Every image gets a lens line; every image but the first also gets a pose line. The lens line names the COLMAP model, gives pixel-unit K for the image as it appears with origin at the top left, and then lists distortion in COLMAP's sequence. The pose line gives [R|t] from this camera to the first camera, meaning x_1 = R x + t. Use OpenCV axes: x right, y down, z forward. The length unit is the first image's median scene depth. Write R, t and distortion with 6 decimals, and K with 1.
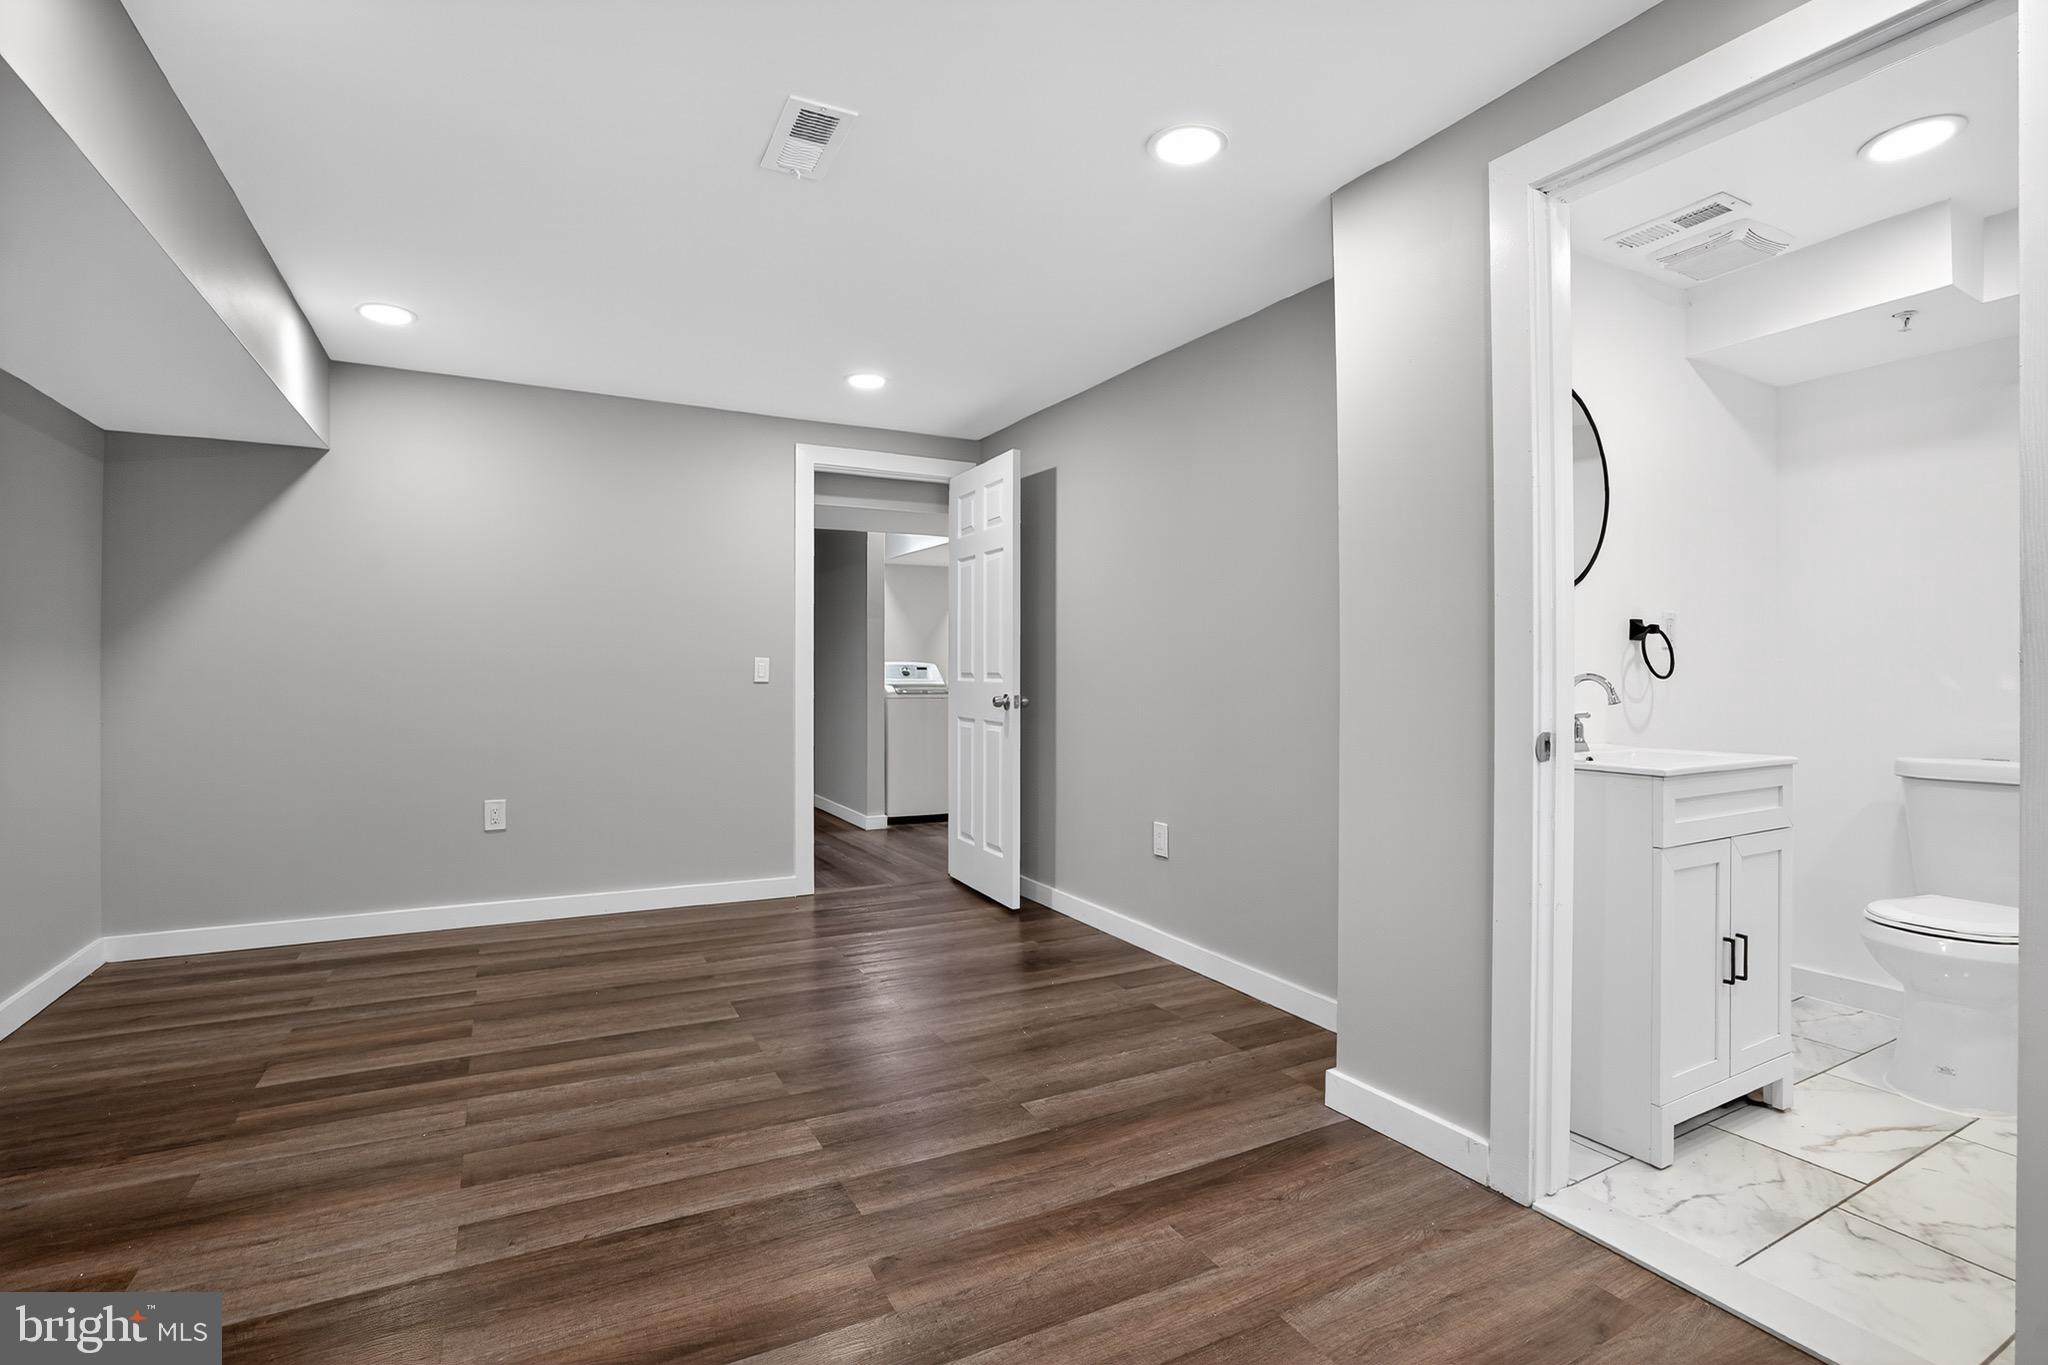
lens RADIAL K [[961.1, 0, 1017.7], [0, 961.1, 668.9], [0, 0, 1]] dist [-0.041175, 0.005231]
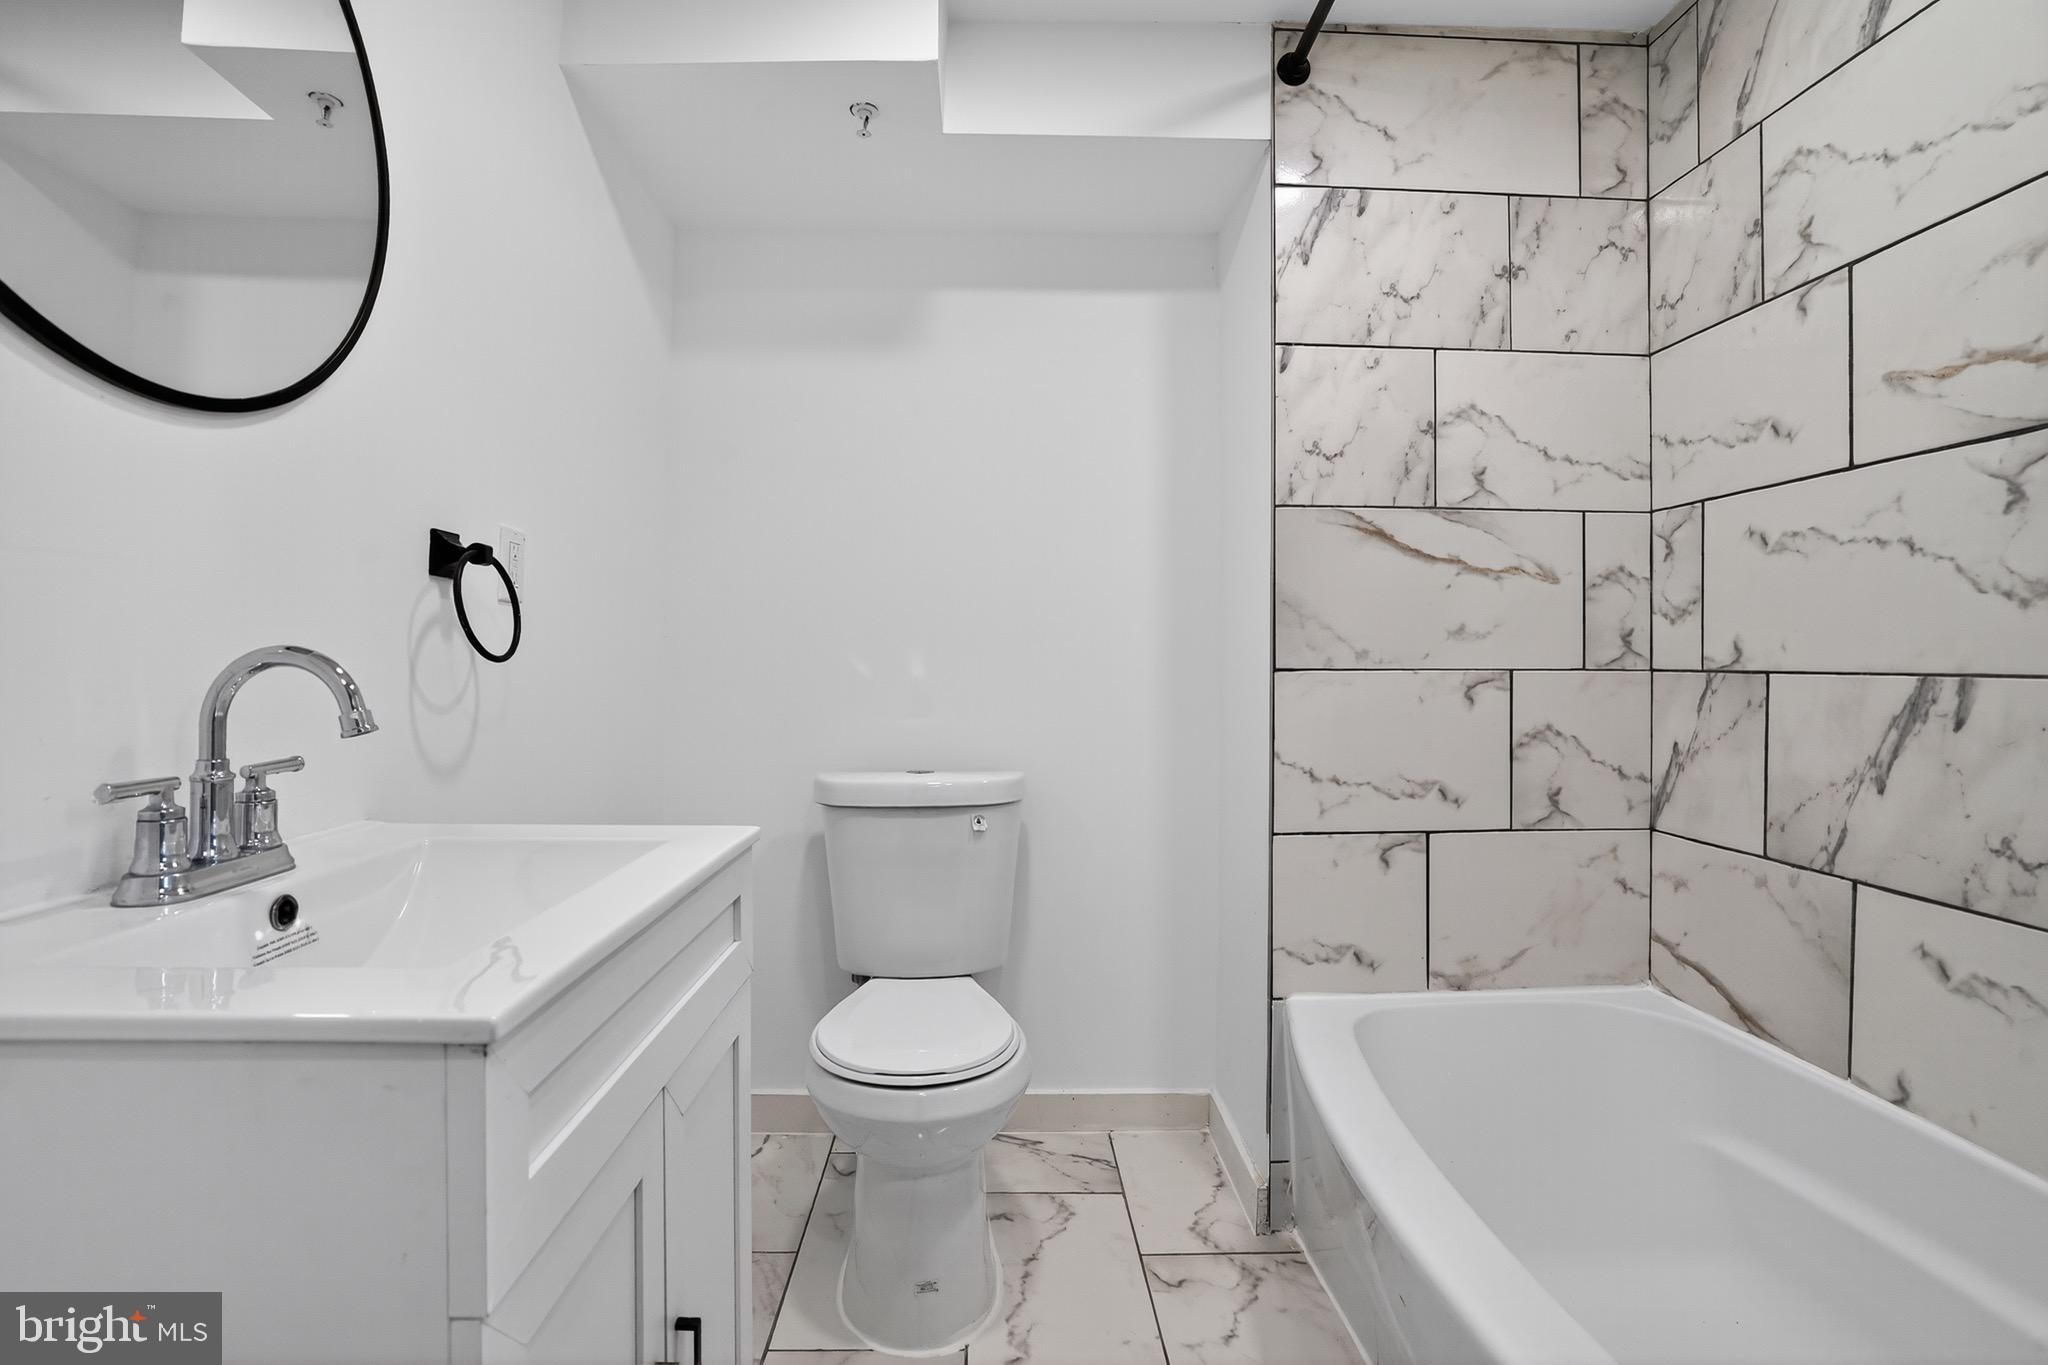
lens RADIAL K [[961.1, 0, 1024.1], [0, 961.1, 663.5], [0, 0, 1]] dist [-0.041175, 0.005231]
pose [[0.453822, 0.008211, 0.891055, 0.379722], [-0.021572, 0.999766, 0.001774, 0.004446], [-0.890831, -0.020027, 0.453892, 0.549498]]
